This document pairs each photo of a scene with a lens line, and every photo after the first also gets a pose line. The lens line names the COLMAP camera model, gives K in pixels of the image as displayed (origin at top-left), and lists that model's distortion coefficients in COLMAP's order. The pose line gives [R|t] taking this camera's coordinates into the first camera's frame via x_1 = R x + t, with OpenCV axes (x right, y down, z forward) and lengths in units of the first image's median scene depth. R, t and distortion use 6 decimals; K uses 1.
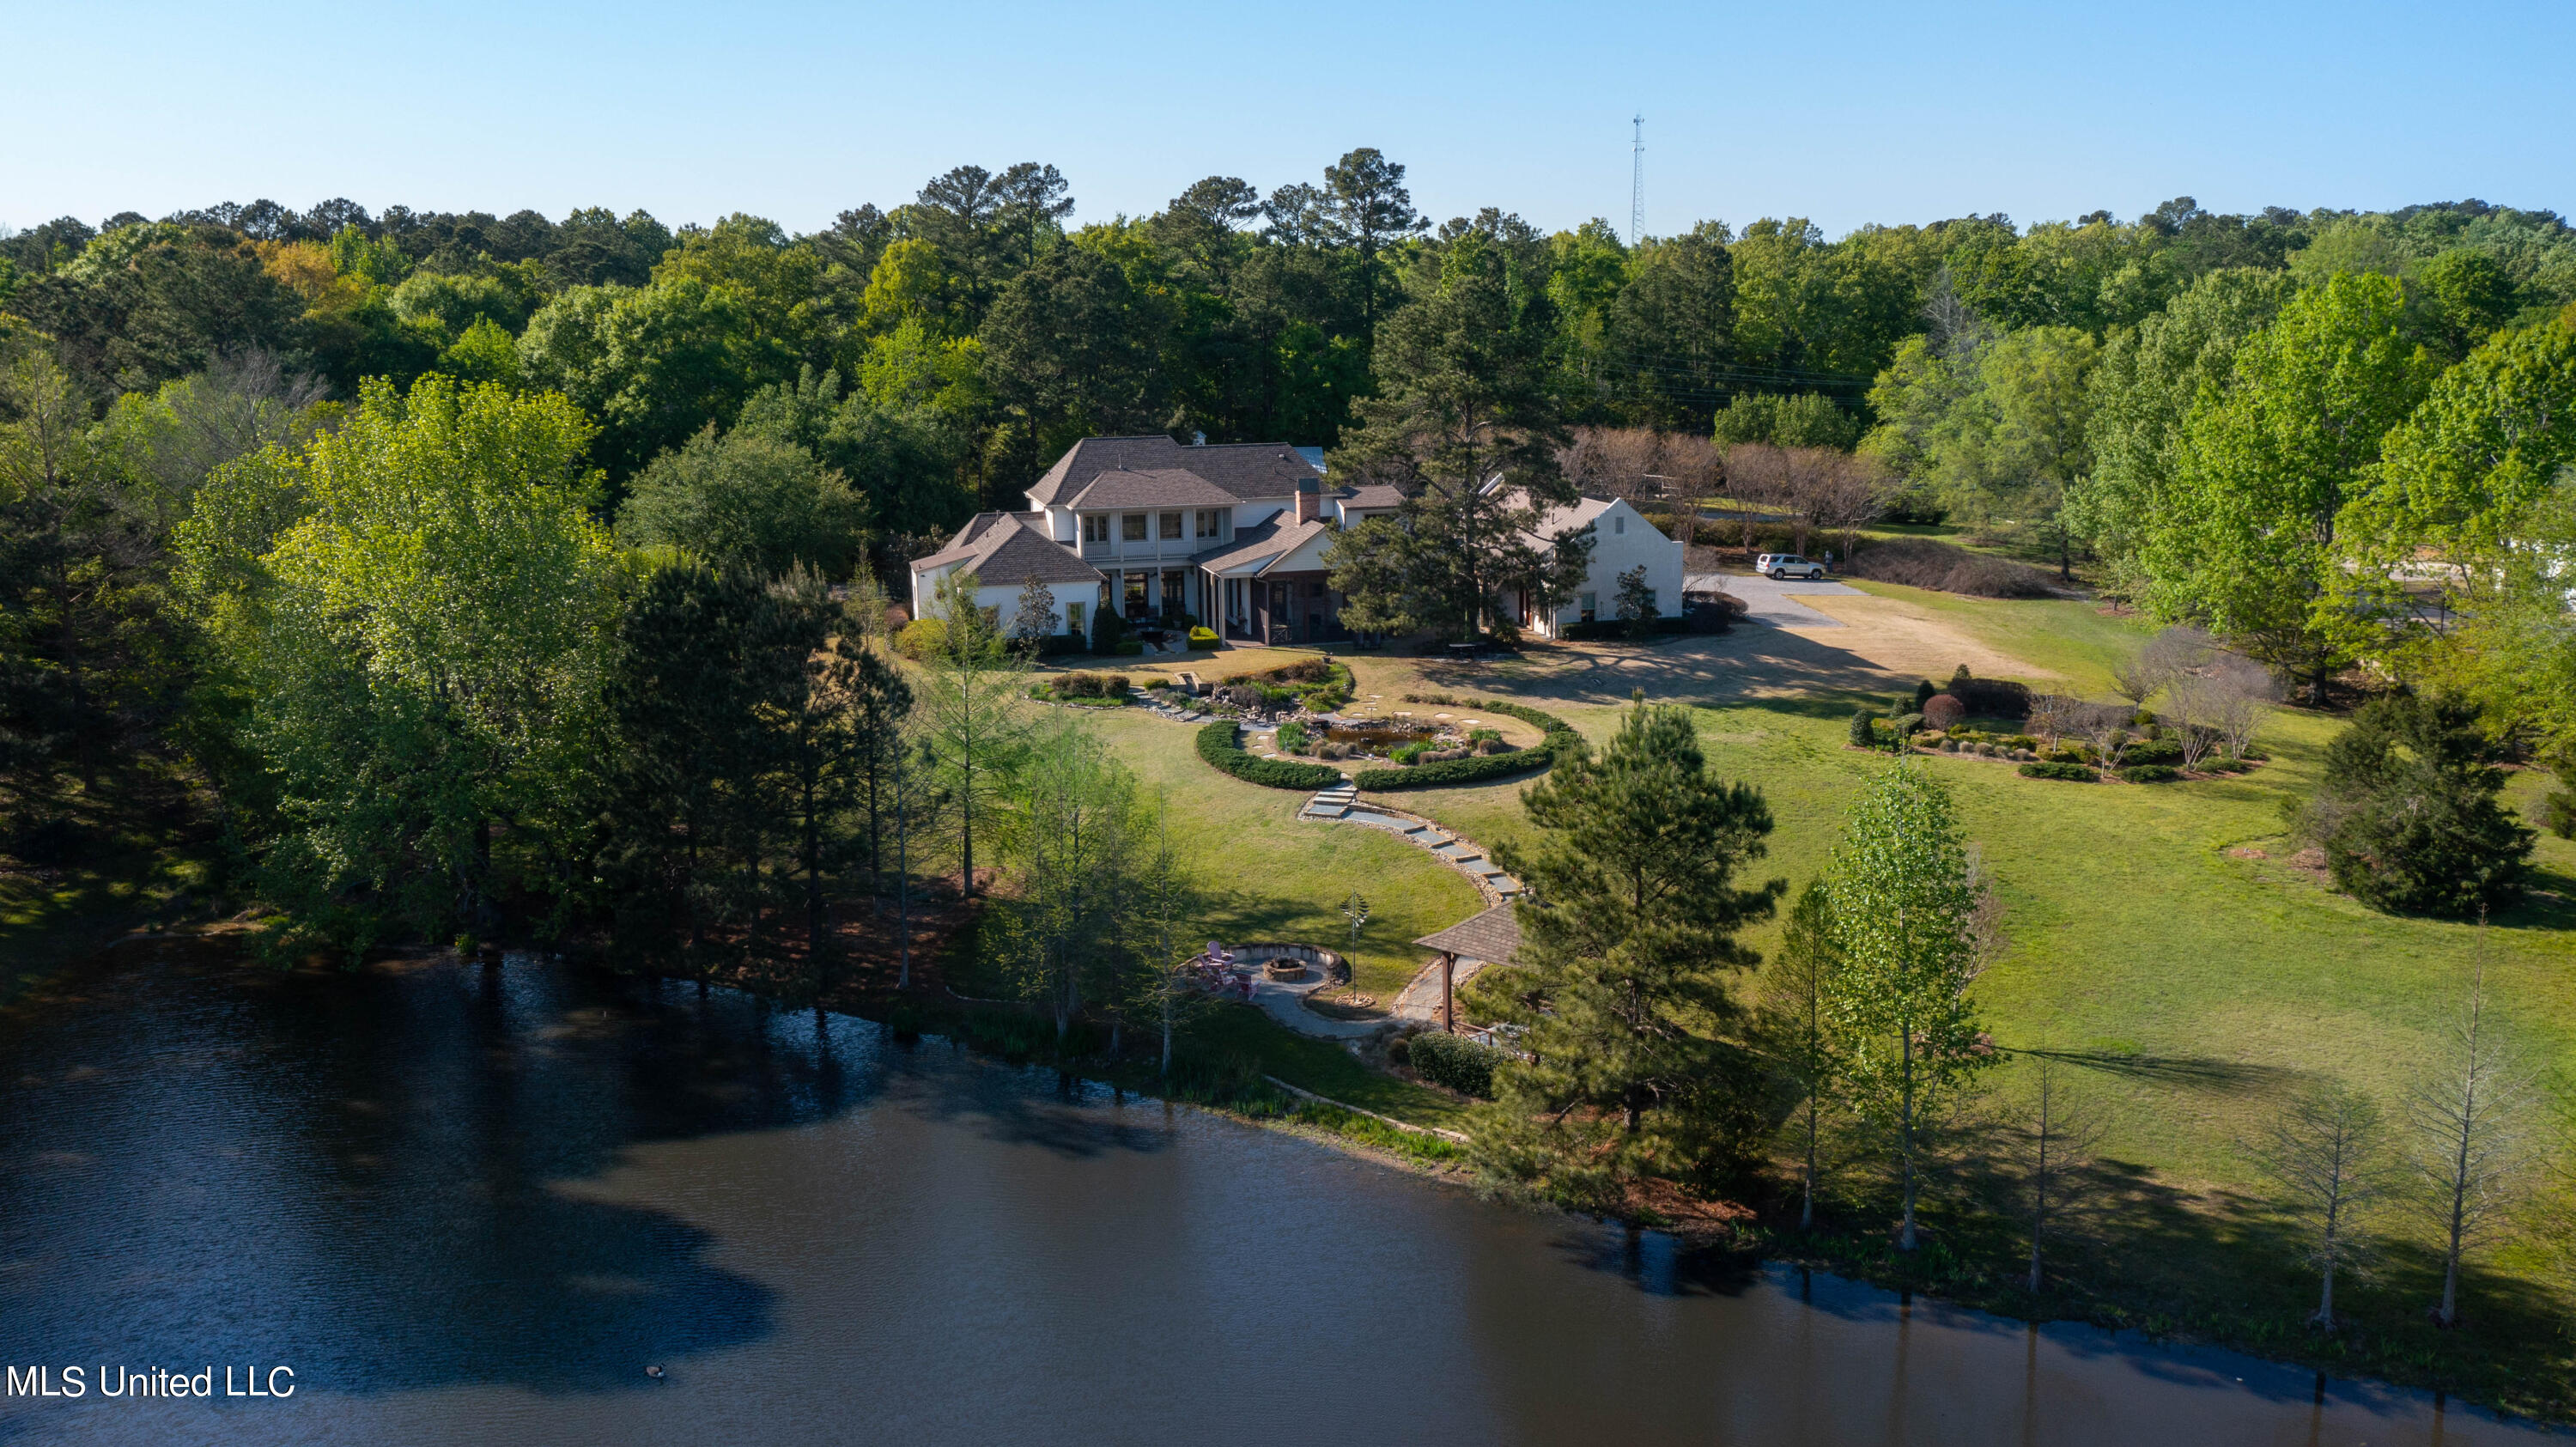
lens RADIAL K [[2023.1, 0, 1277.7], [0, 2023.1, 730.8], [0, 0, 1]] dist [0.000306, 0.013146]
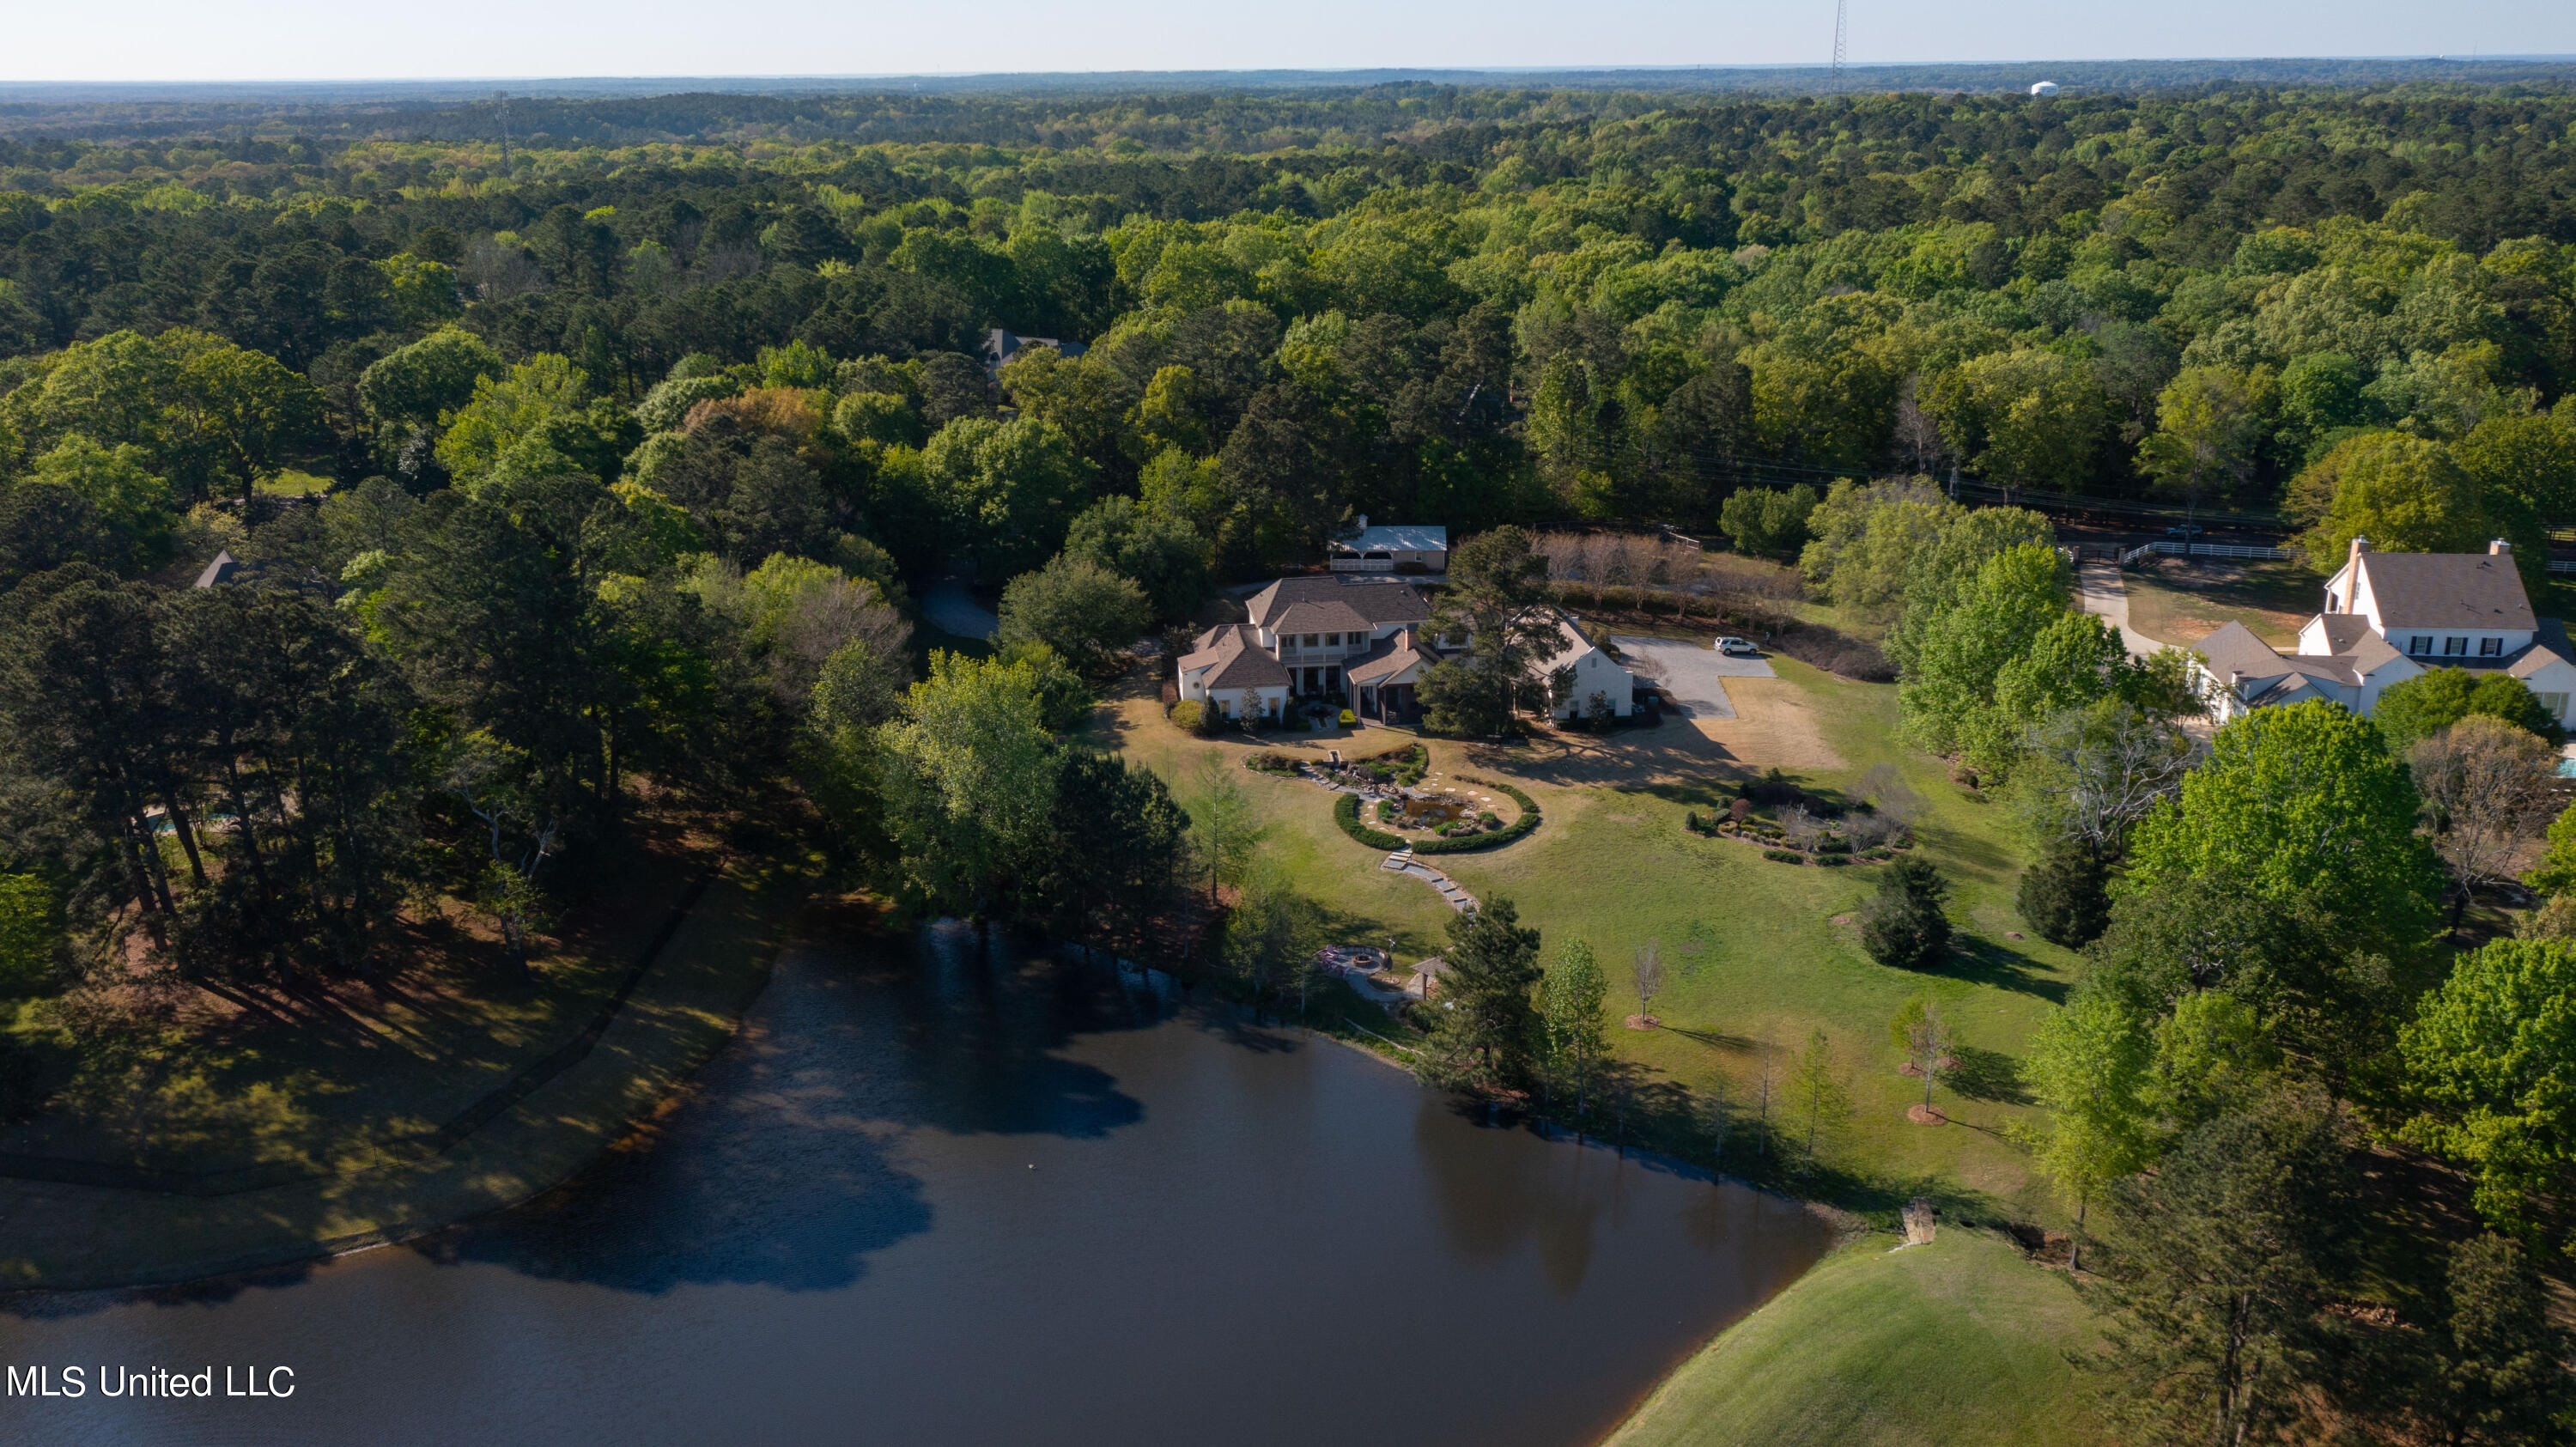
lens RADIAL K [[2023.1, 0, 1288.3], [0, 2023.1, 722.8], [0, 0, 1]] dist [0.000306, 0.013146]
pose [[0.994718, 0.037570, -0.095518, 0.087129], [-0.025709, 0.992134, 0.122512, -0.282246], [0.099370, -0.119409, 0.987860, -0.788982]]
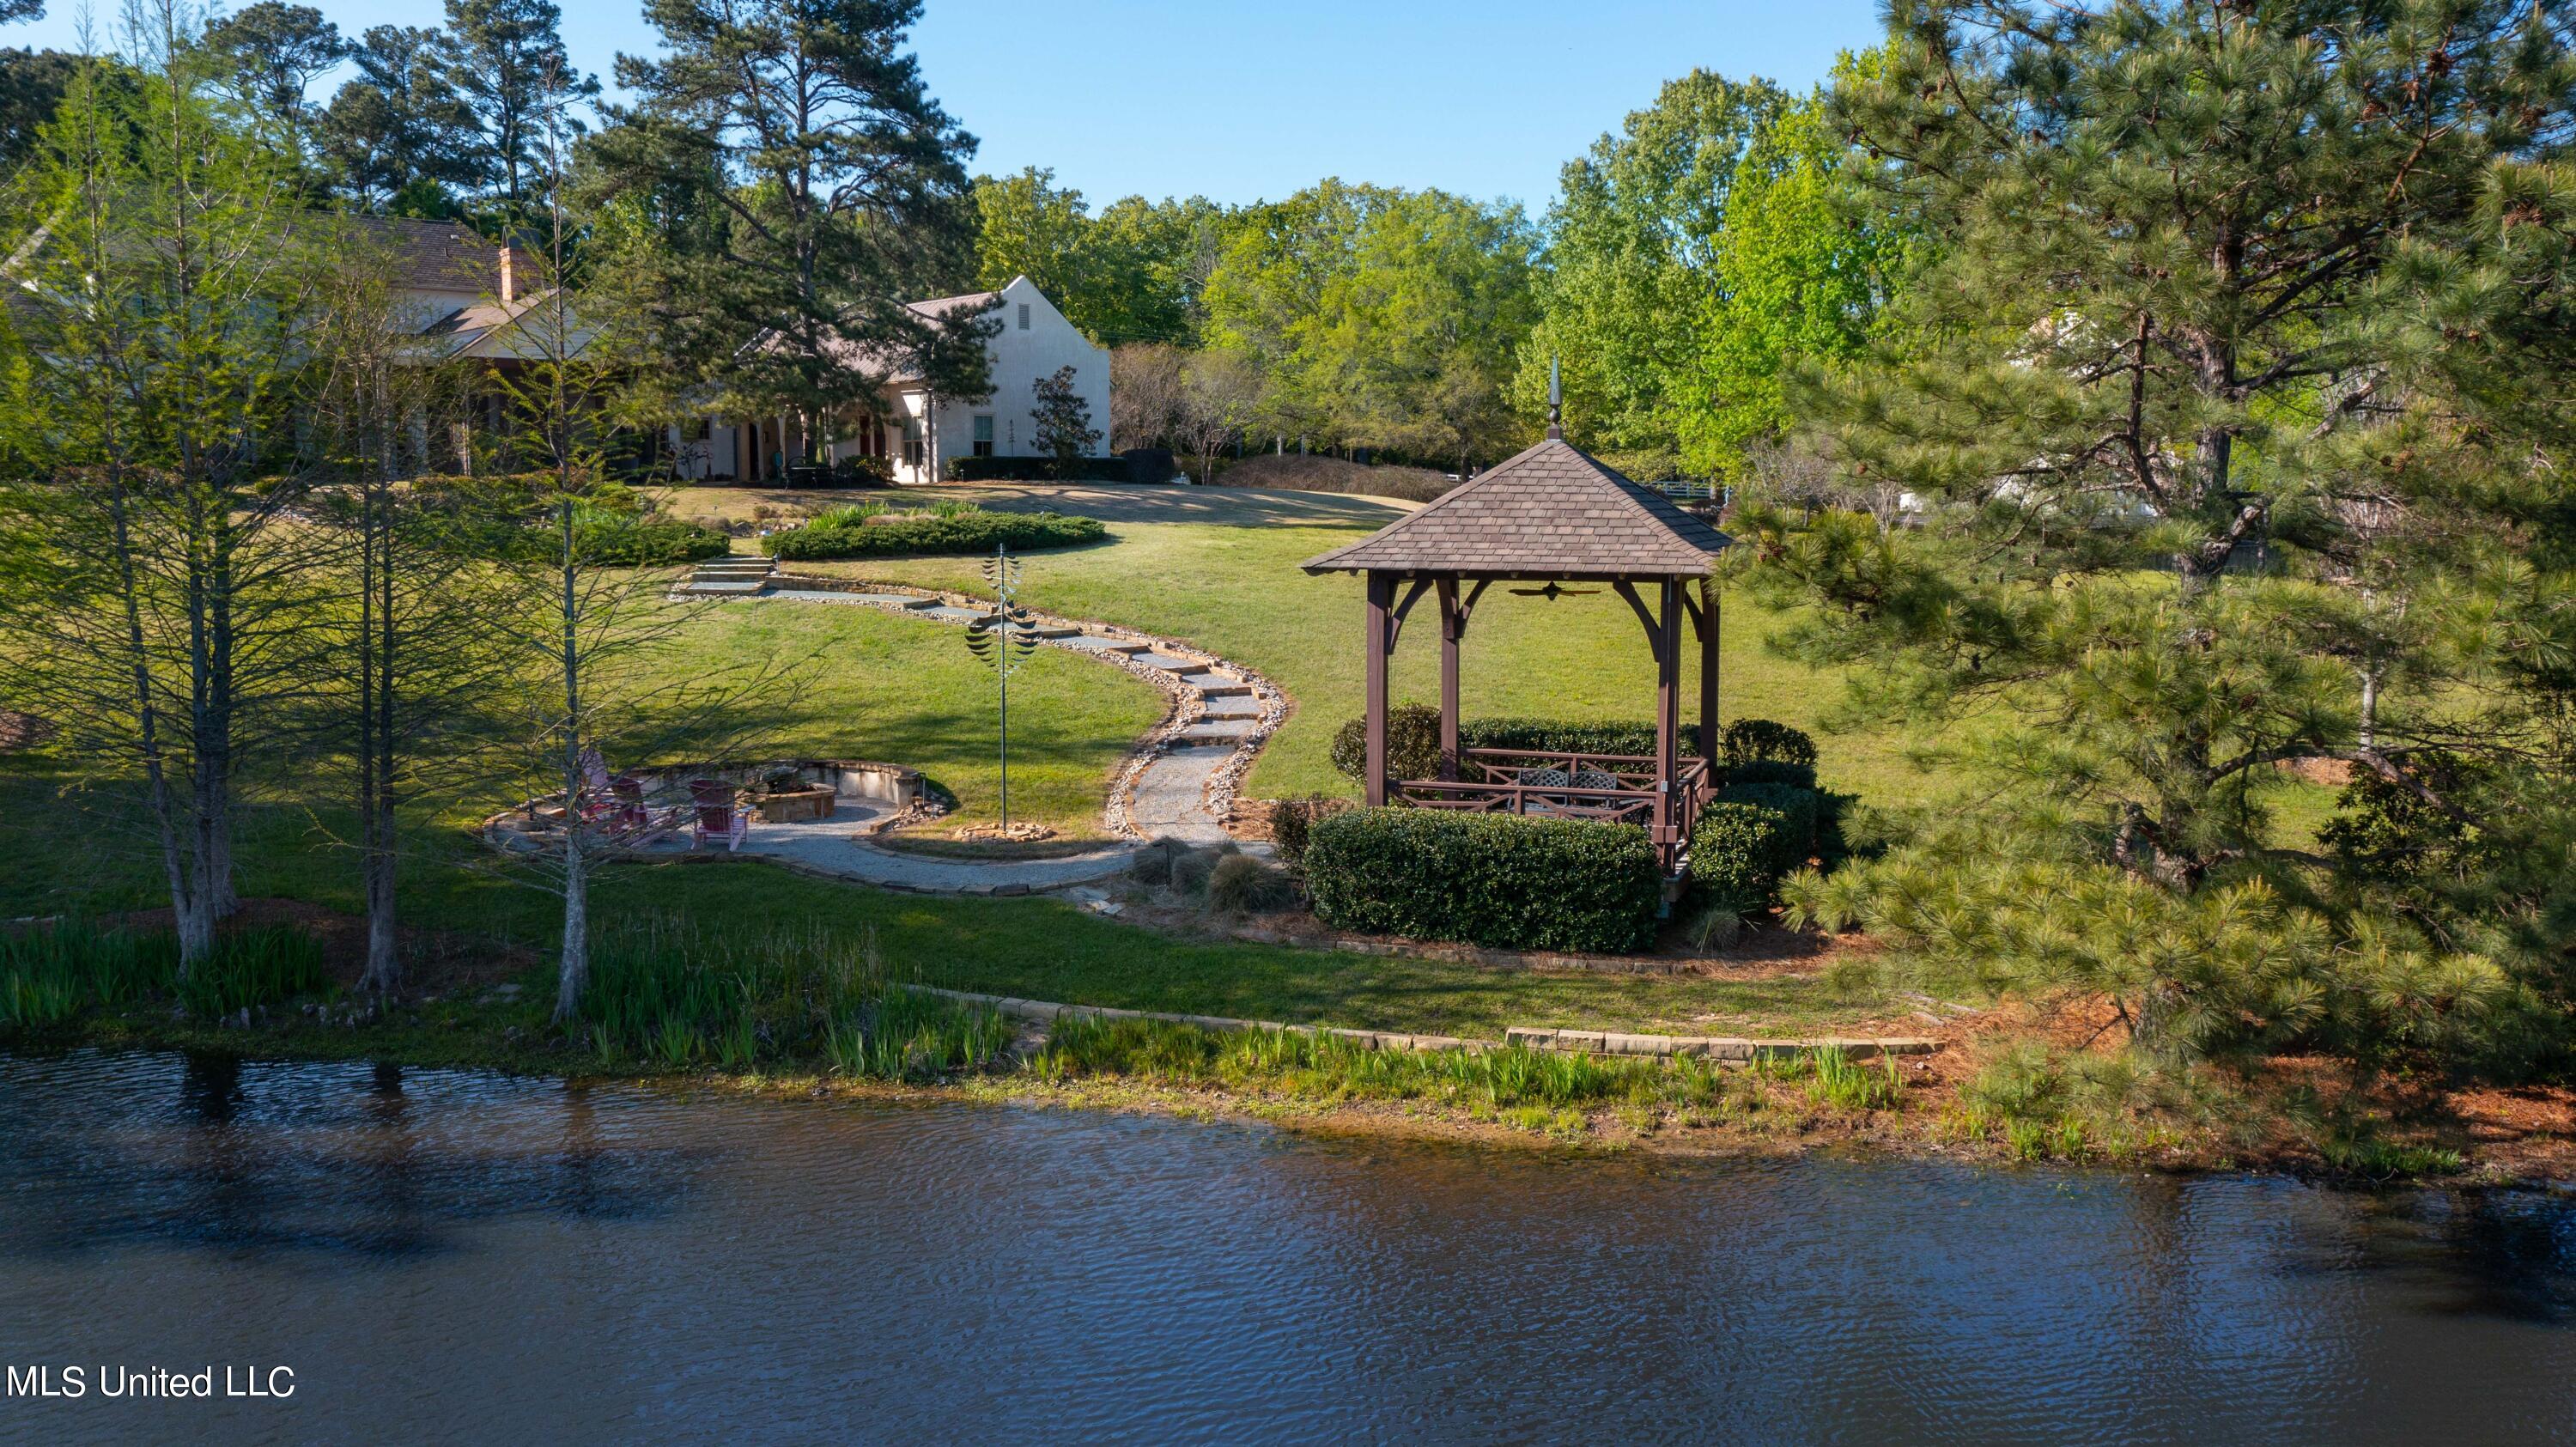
lens RADIAL K [[2023.1, 0, 1270.1], [0, 2023.1, 699.9], [0, 0, 1]] dist [0.000306, 0.013146]
pose [[0.895711, -0.004460, 0.444614, -0.065574], [0.049164, 0.994812, -0.089067, 0.100142], [-0.441910, 0.101637, 0.891283, 0.418873]]
